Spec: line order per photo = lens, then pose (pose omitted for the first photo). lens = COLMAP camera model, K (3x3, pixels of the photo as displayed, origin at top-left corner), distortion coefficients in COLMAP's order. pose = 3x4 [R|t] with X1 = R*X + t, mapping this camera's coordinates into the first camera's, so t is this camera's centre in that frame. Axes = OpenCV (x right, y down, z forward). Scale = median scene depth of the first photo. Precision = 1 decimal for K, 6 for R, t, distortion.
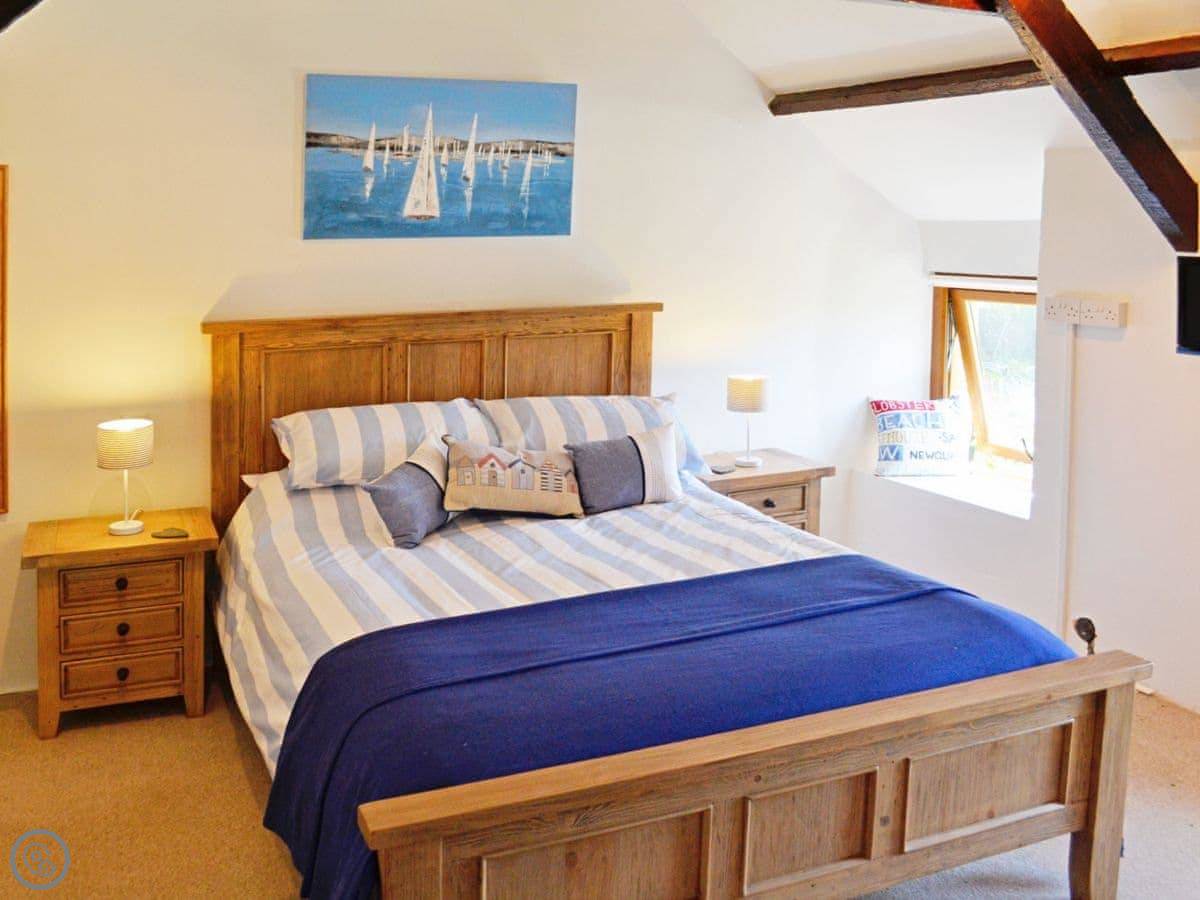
lens RADIAL K [[1173.7, 0, 543.0], [0, 1173.7, 449.7], [0, 0, 1]] dist [-0.096700, 0.026287]
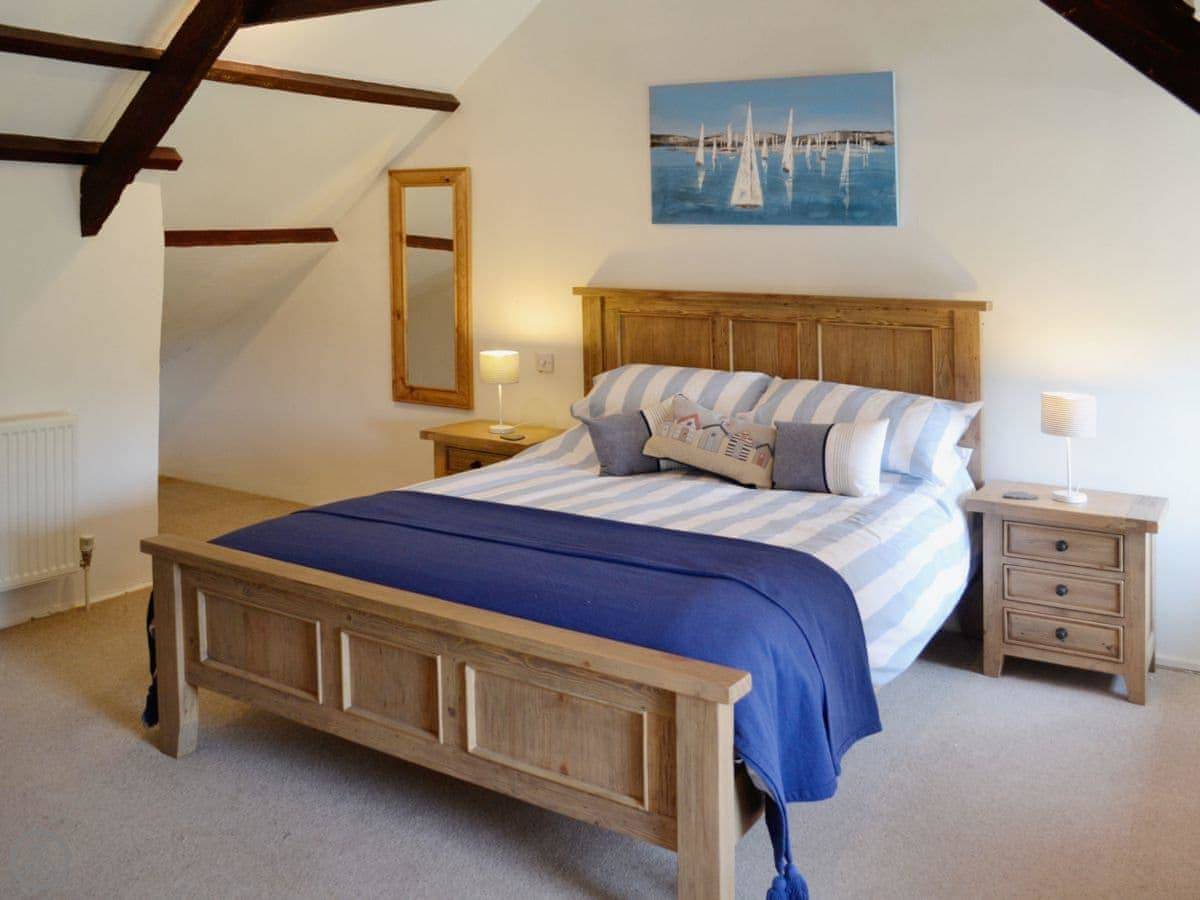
lens RADIAL K [[1173.7, 0, 543.0], [0, 1173.7, 449.7], [0, 0, 1]] dist [-0.096700, 0.026287]
pose [[0.535142, 0.155097, -0.830403, 0.746331], [-0.183285, 0.980902, 0.065091, -0.008660], [0.824639, 0.117368, 0.553349, 0.255481]]
